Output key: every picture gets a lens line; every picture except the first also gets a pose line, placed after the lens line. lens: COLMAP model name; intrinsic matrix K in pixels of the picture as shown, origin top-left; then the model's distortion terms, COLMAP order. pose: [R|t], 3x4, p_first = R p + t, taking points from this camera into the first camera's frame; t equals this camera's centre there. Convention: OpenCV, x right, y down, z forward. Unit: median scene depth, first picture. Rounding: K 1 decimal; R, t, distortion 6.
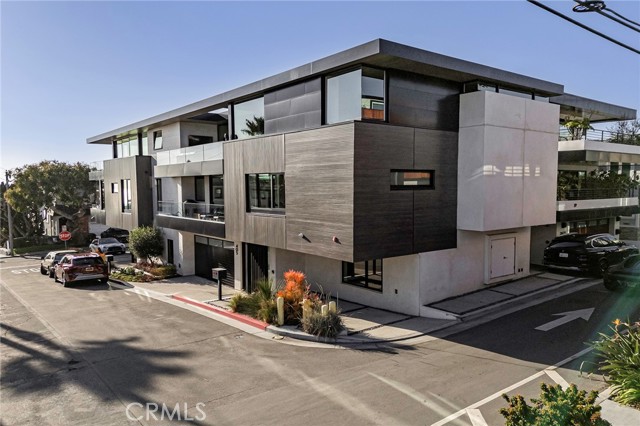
lens RADIAL K [[466.1, 0, 320.9], [0, 466.1, 228.7], [0, 0, 1]] dist [0.022275, -0.008423]
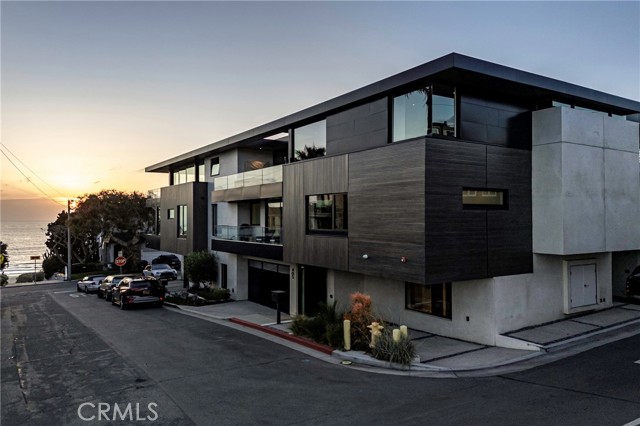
lens RADIAL K [[468.2, 0, 319.2], [0, 468.2, 215.6], [0, 0, 1]] dist [0.031970, -0.005994]
pose [[0.995919, 0.003217, -0.090196, -0.046810], [-0.011992, 0.995221, -0.096913, 0.023247], [0.089453, 0.097599, 0.991198, 0.021757]]
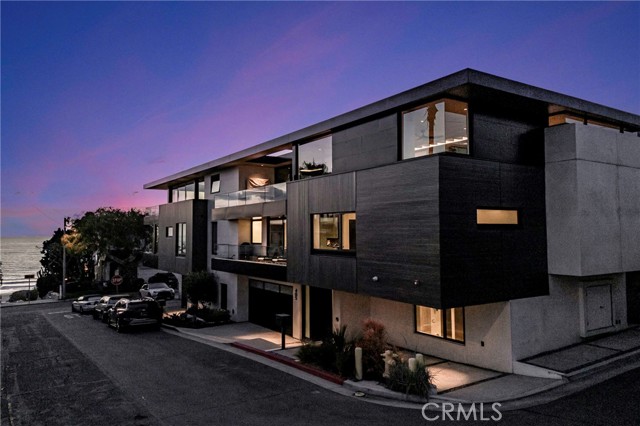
lens RADIAL K [[468.2, 0, 320.0], [0, 468.2, 213.0], [0, 0, 1]] dist [0.021395, -0.003057]
pose [[0.996721, -0.002738, -0.080870, -0.070252], [-0.008202, 0.990861, -0.134638, 0.010525], [0.080500, 0.134859, 0.987589, 0.054194]]
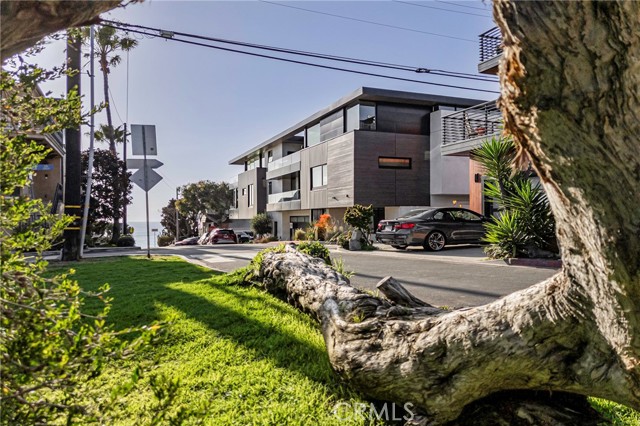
lens RADIAL K [[468.2, 0, 320.0], [0, 468.2, 213.0], [0, 0, 1]] dist [0.021395, -0.003057]
pose [[0.961930, -0.004655, -0.273257, 0.349368], [-0.022748, 0.995022, -0.097026, 0.218883], [0.272349, 0.099548, 0.957035, -0.611594]]
